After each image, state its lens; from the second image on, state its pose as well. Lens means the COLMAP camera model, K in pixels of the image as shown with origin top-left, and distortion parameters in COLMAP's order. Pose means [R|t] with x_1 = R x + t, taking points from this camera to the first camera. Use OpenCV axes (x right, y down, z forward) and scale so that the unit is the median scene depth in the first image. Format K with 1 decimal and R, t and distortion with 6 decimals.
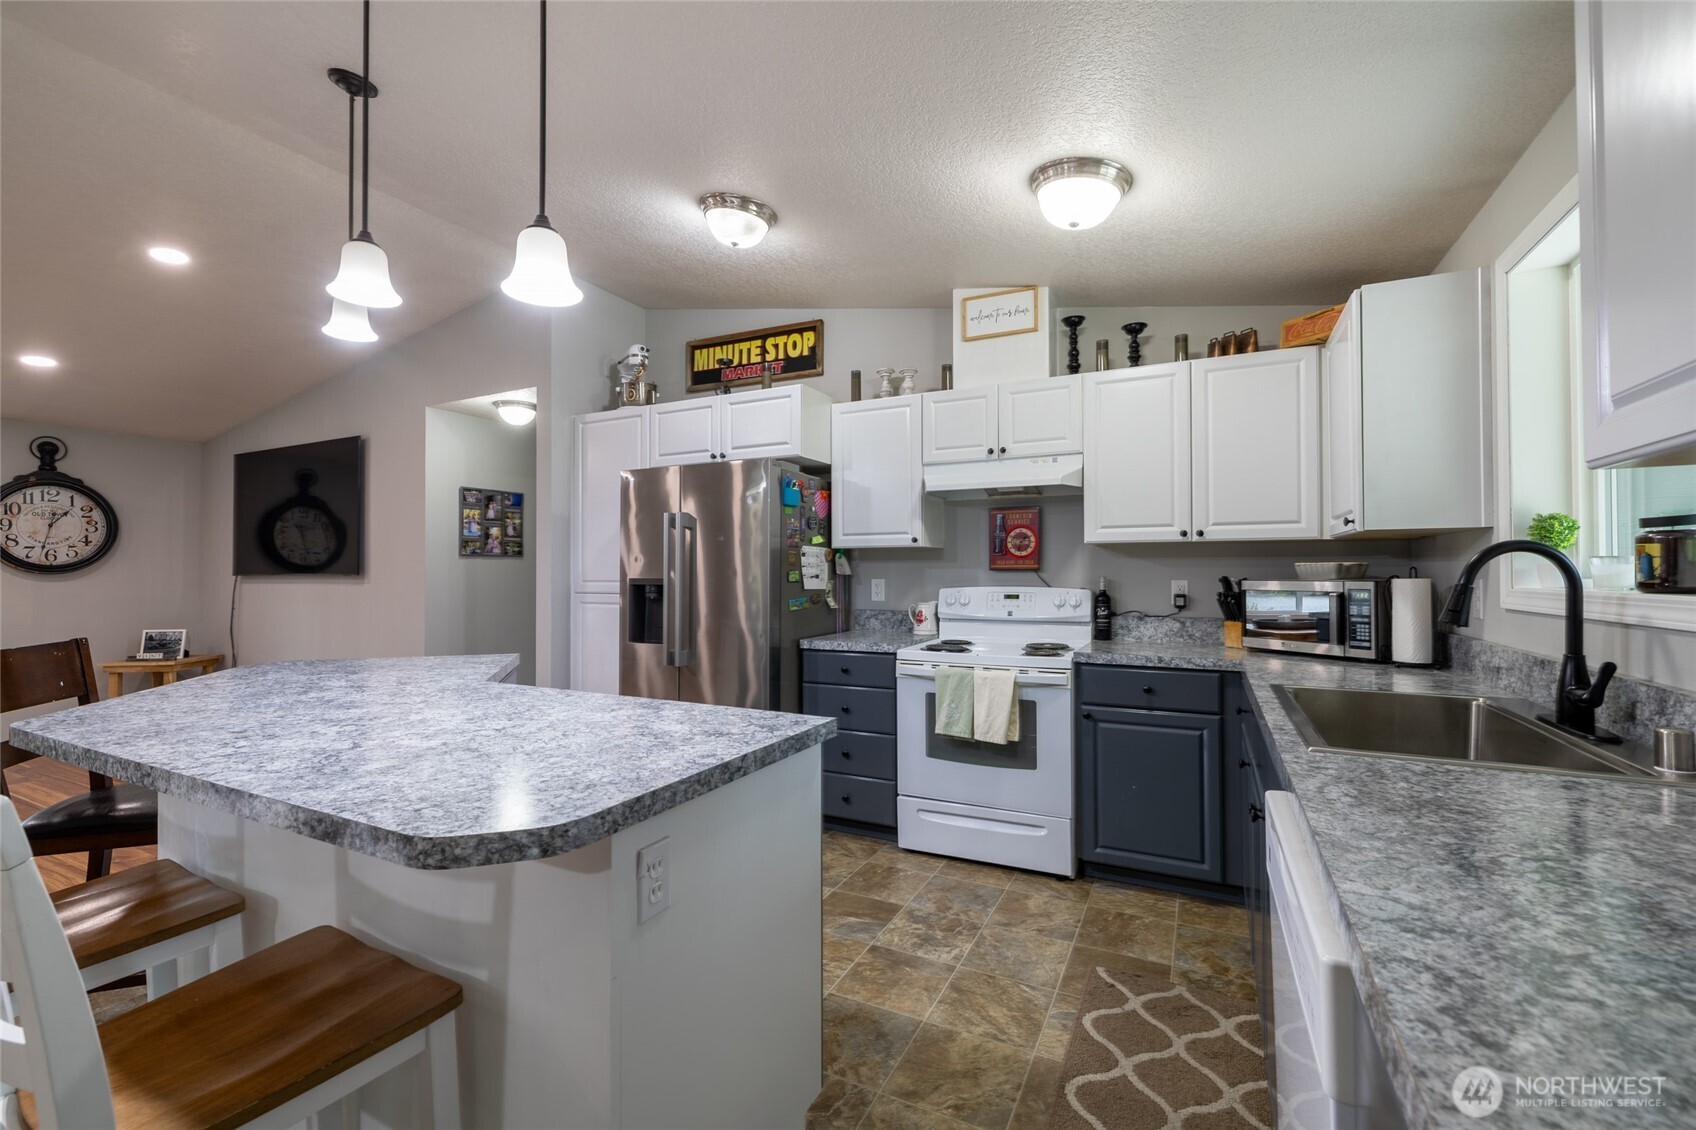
lens RADIAL K [[710.1, 0, 846.7], [0, 710.1, 564.8], [0, 0, 1]] dist [0.001613, -0.000384]
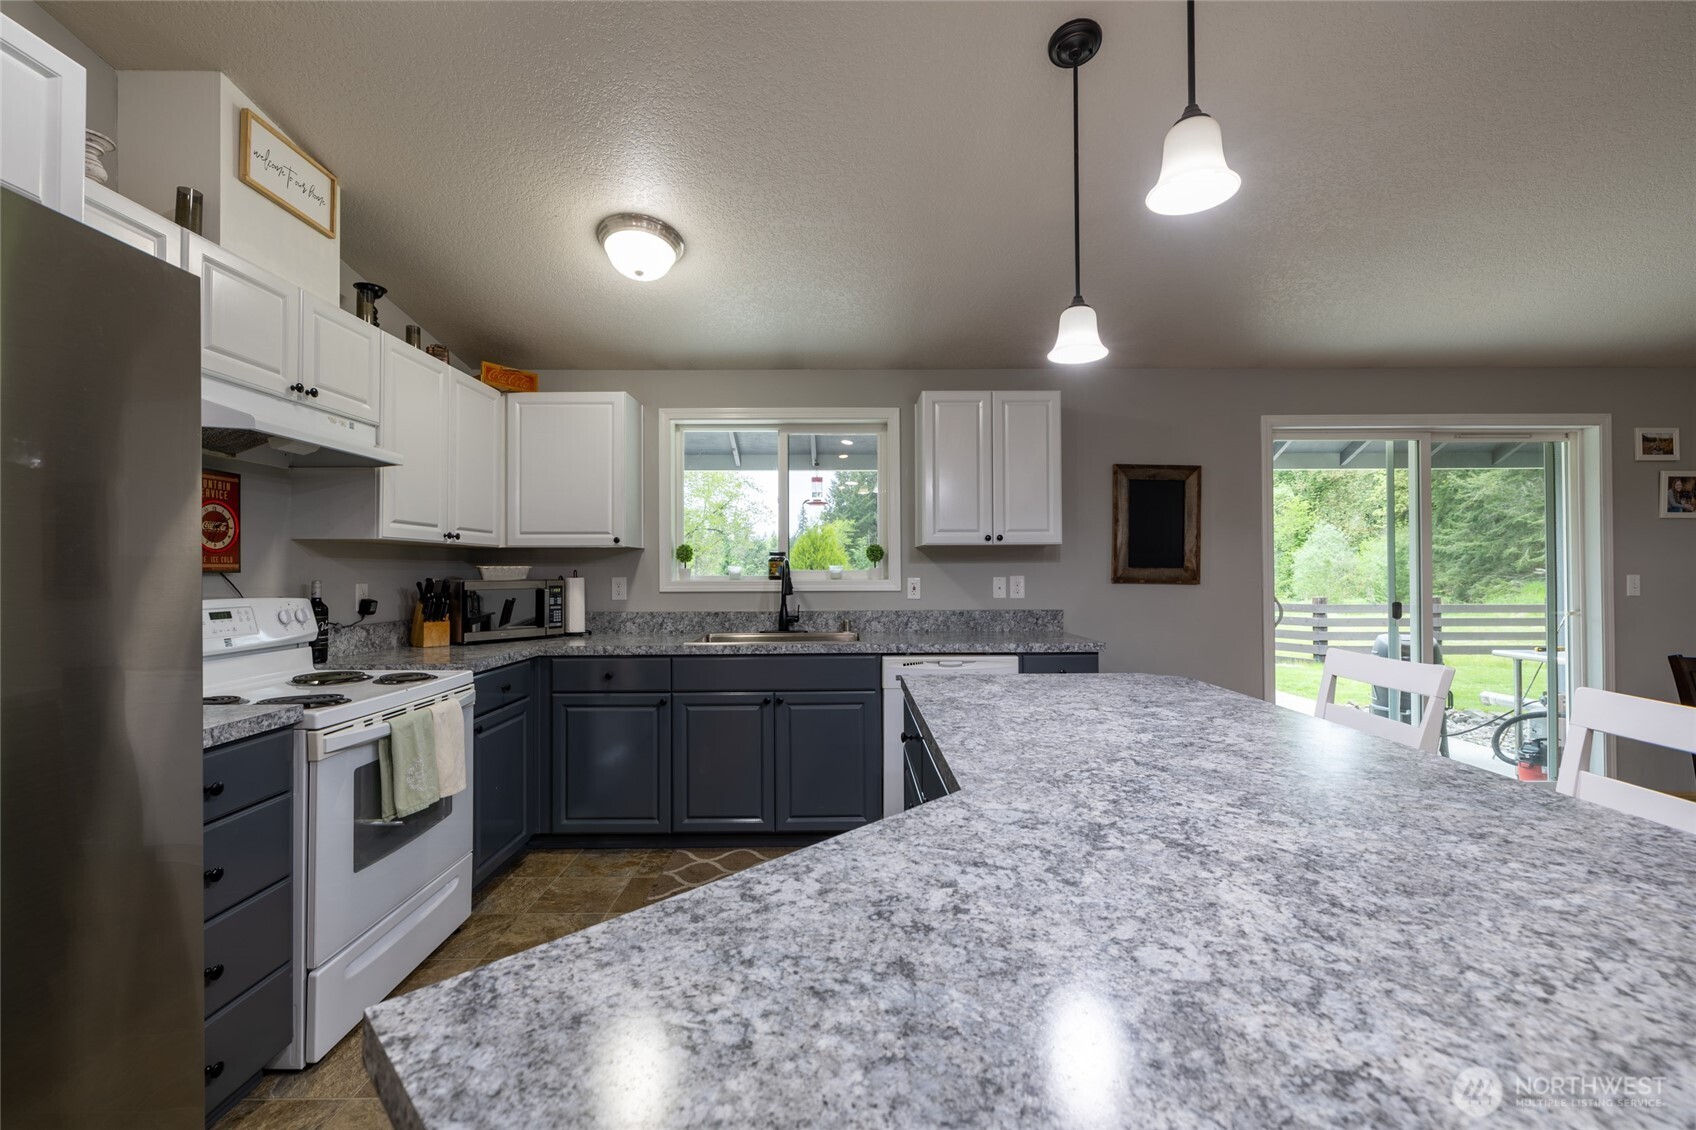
lens RADIAL K [[710.1, 0, 851.0], [0, 710.1, 566.8], [0, 0, 1]] dist [0.001613, -0.000384]
pose [[-0.456544, 0.009116, 0.889654, -0.571445], [-0.003671, 0.999920, -0.012129, 0.008663], [-0.889693, -0.008803, -0.456474, 0.805625]]
